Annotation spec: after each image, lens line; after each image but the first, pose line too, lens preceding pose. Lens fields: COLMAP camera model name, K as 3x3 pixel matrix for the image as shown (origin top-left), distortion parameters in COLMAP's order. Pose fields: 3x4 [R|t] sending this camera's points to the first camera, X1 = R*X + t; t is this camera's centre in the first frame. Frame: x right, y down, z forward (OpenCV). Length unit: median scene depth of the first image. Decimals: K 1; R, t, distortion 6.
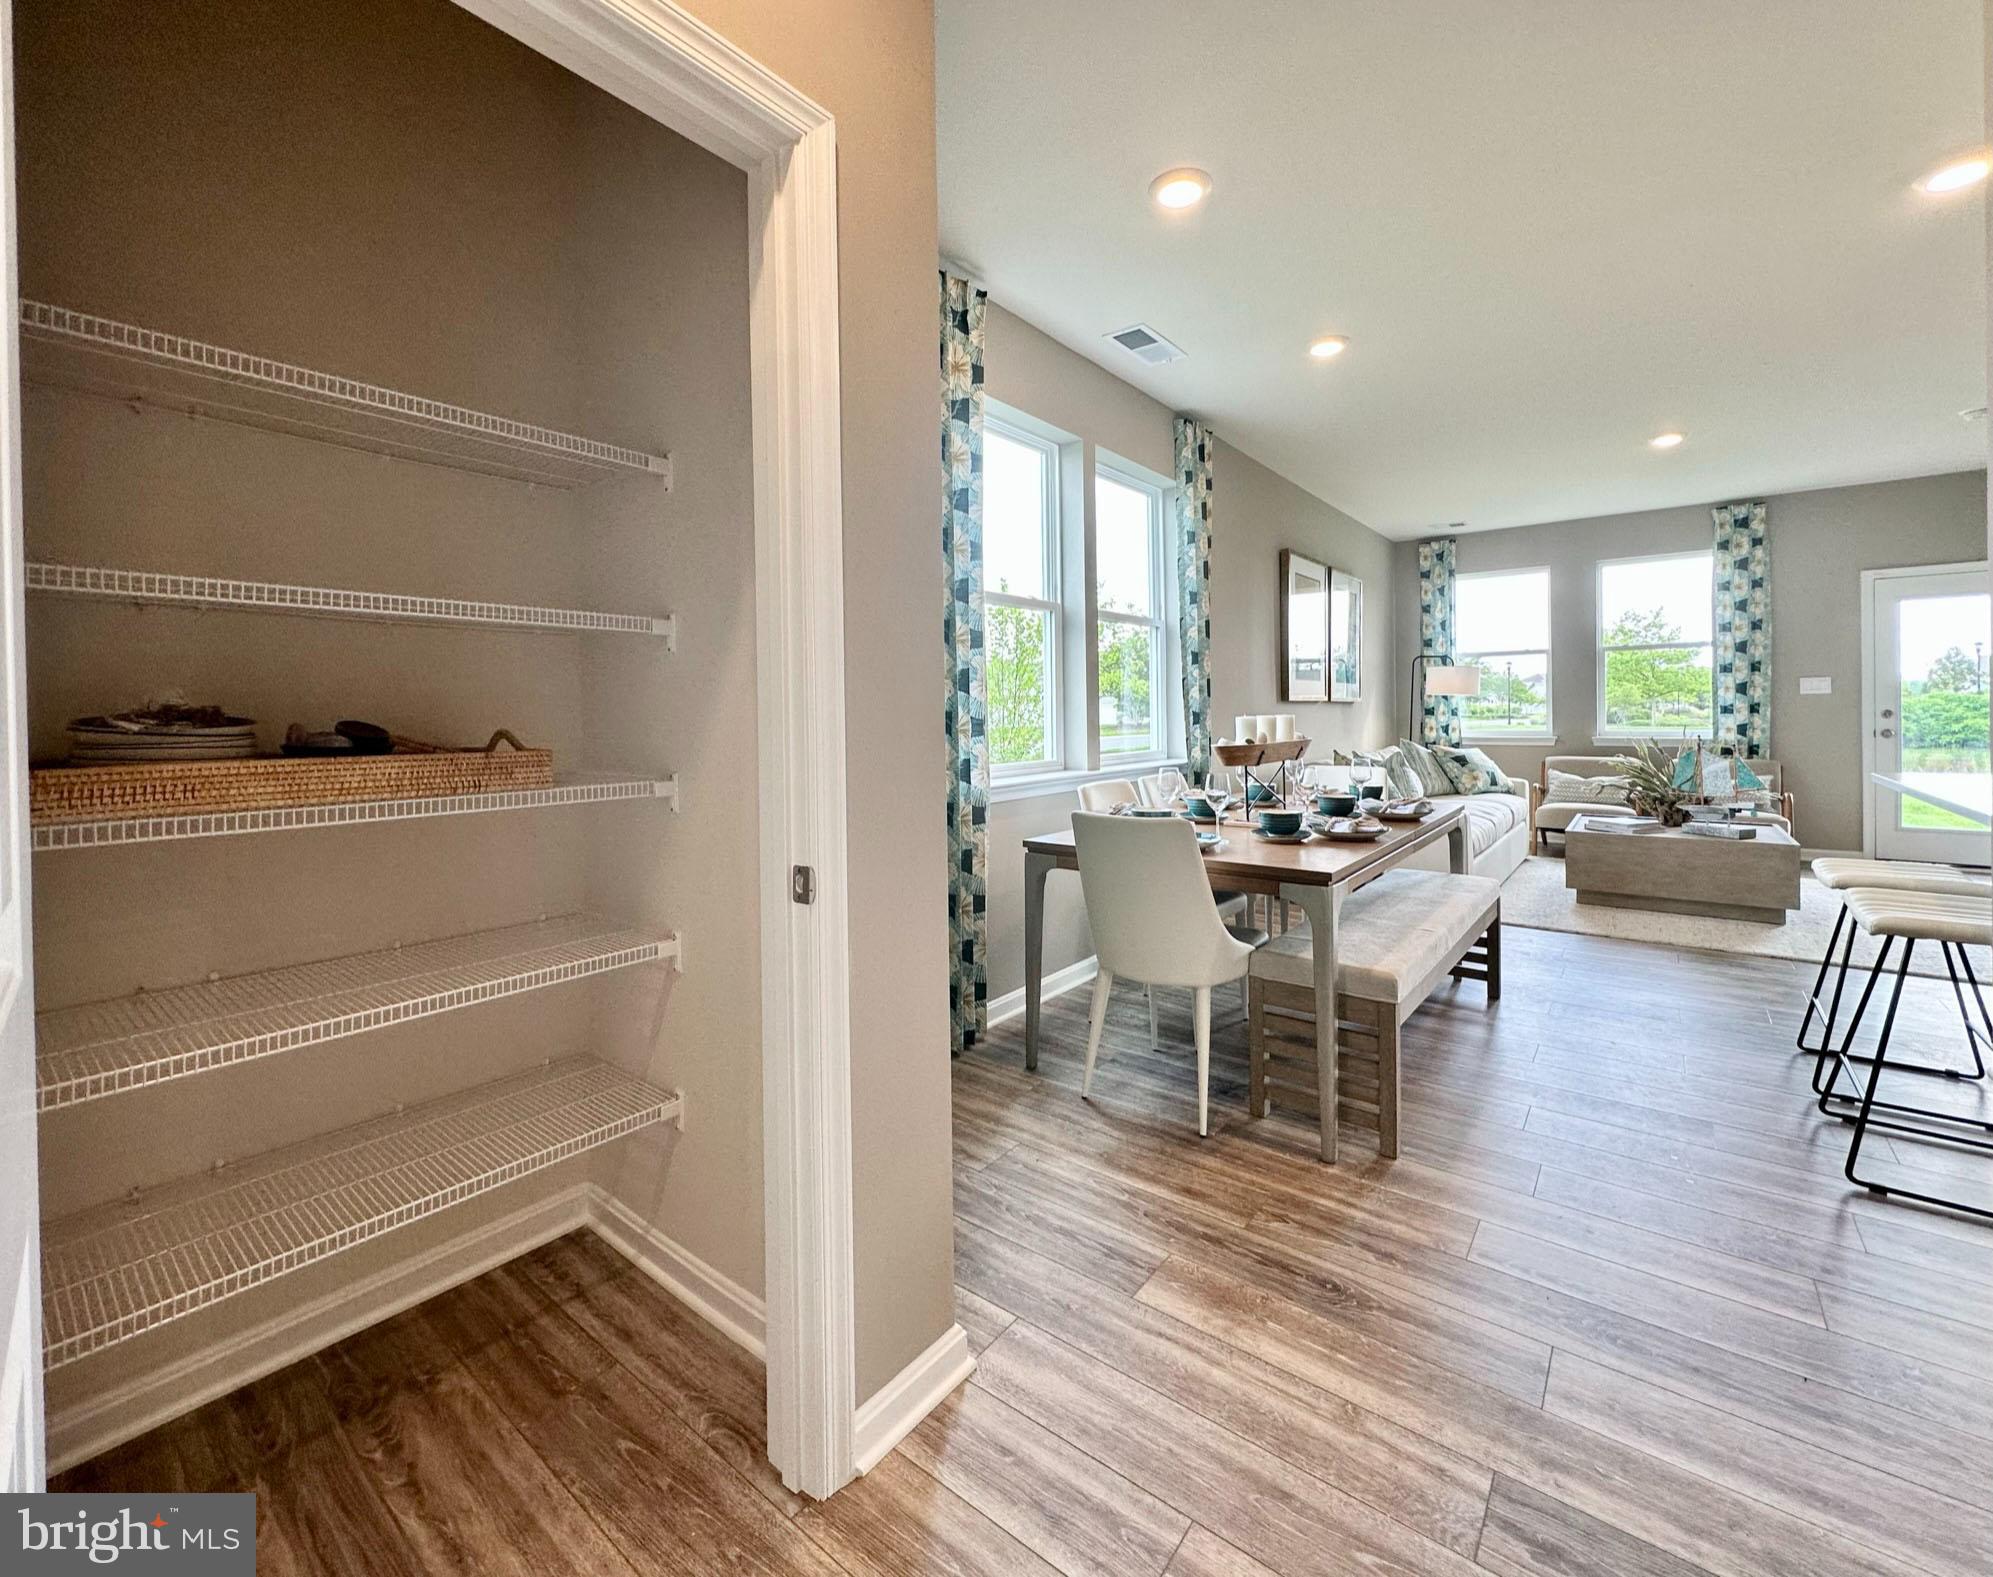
lens RADIAL K [[839.7, 0, 1011.3], [0, 839.7, 717.4], [0, 0, 1]] dist [-0.006385, 0.000077]
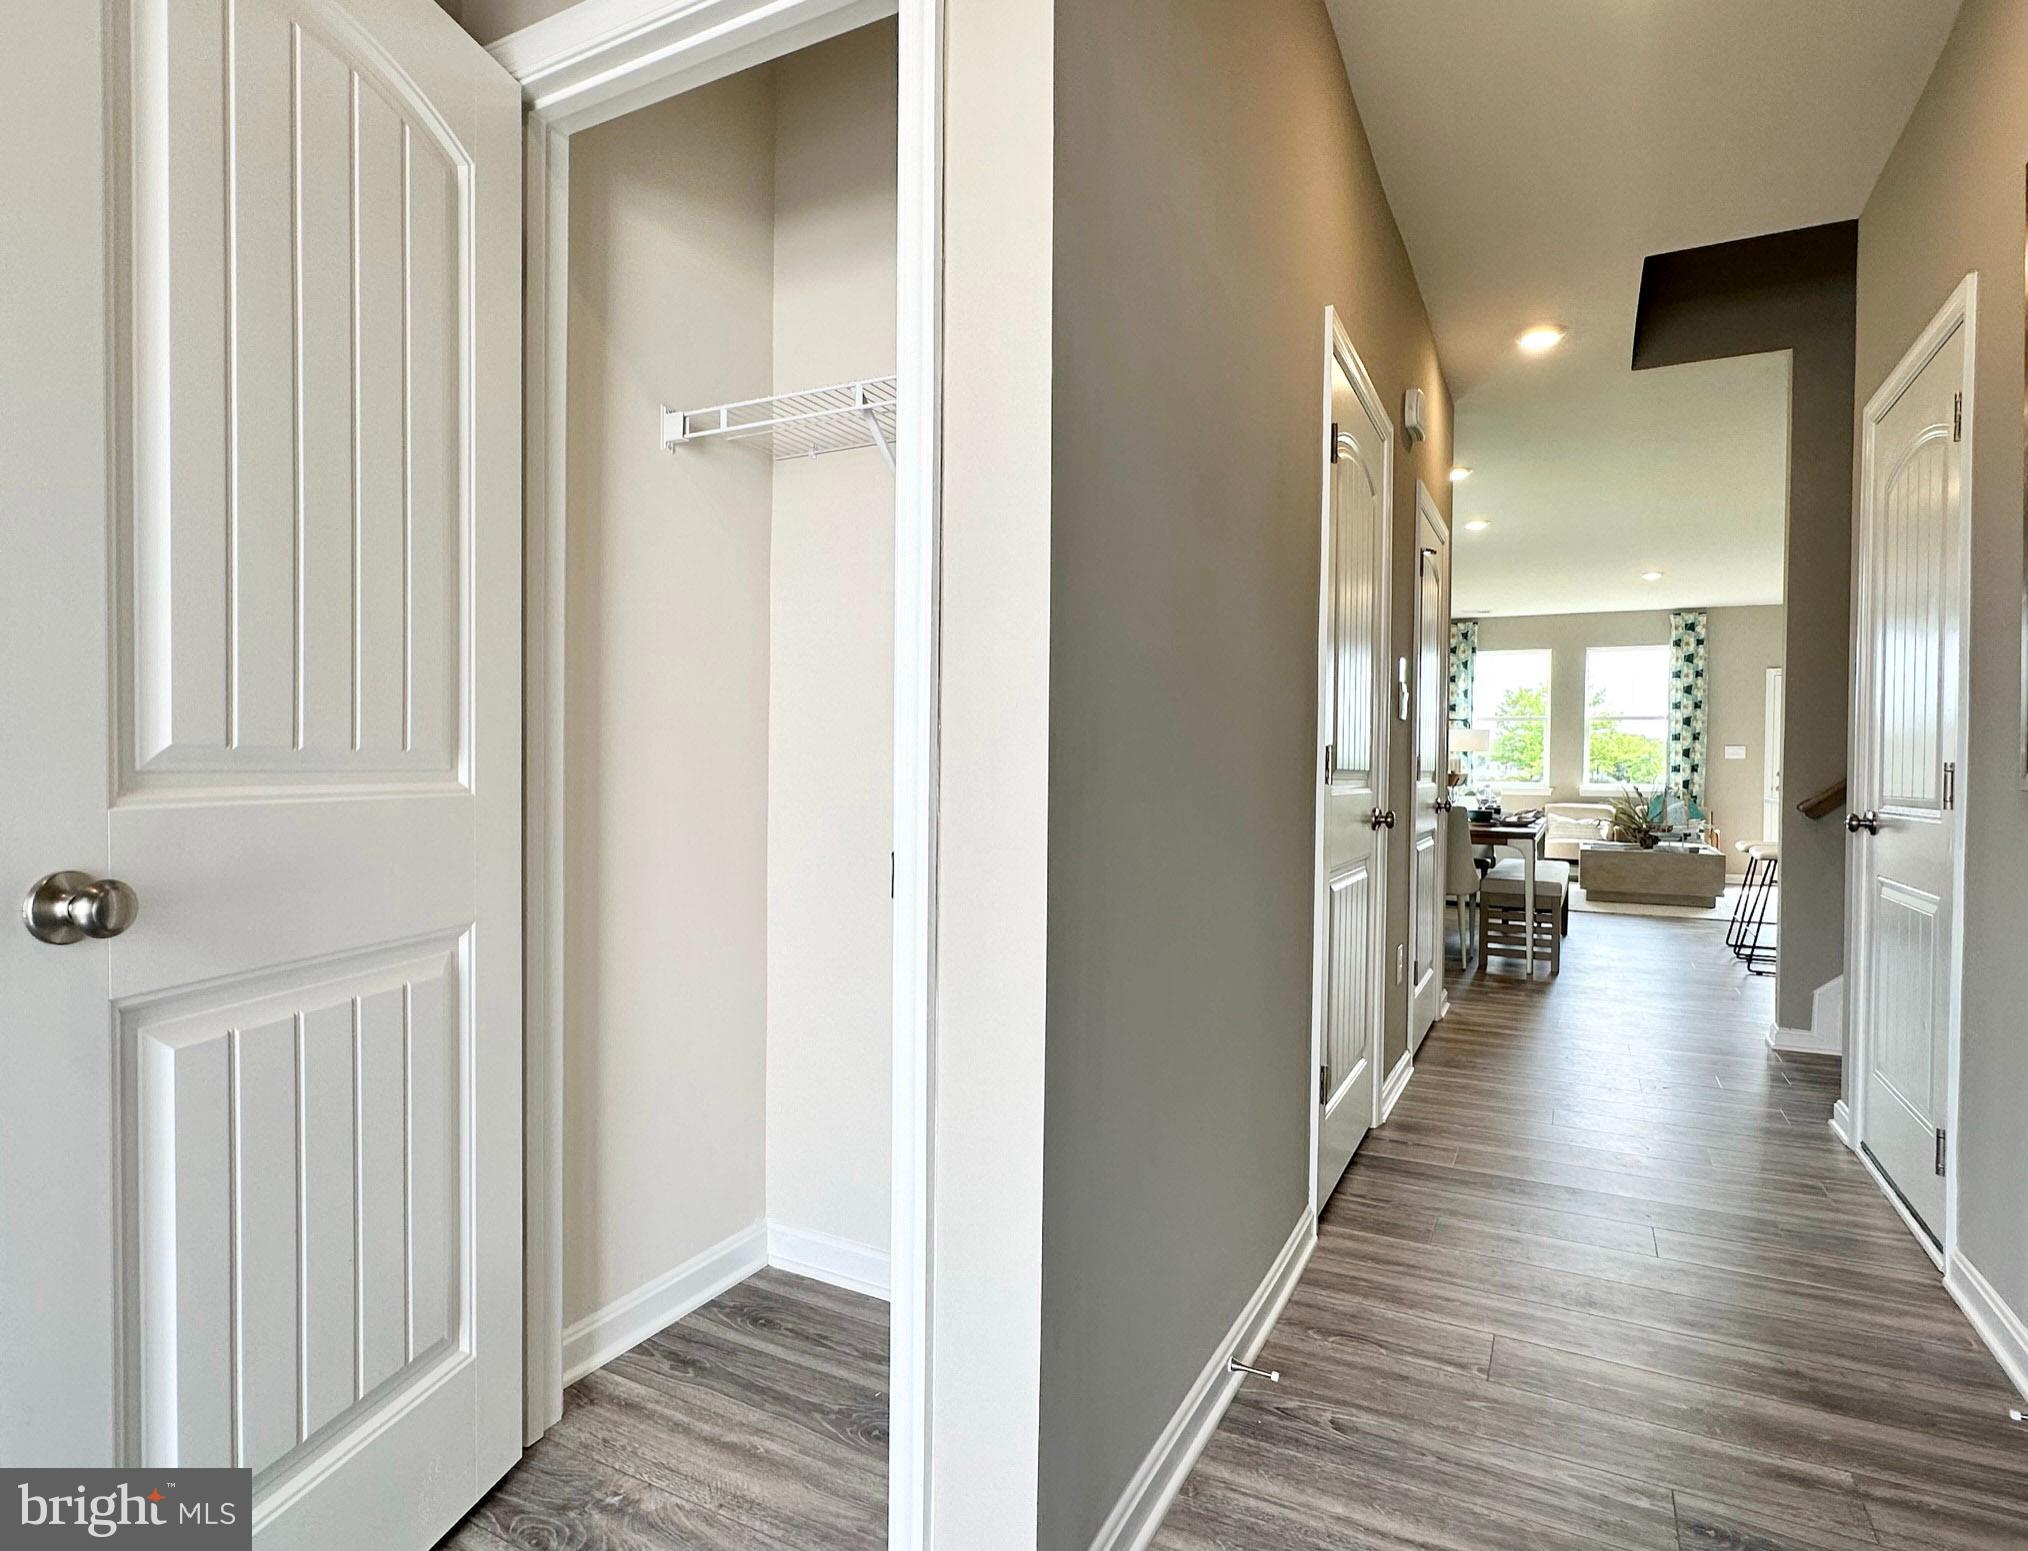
lens RADIAL K [[1083.3, 0, 1023.2], [0, 1083.3, 779.8], [0, 0, 1]] dist [-0.001025, -0.000151]
pose [[0.981617, 0.024224, 0.189319, -0.473070], [-0.025508, 0.999665, 0.004348, 0.026715], [-0.189151, -0.009097, 0.981906, -0.476676]]
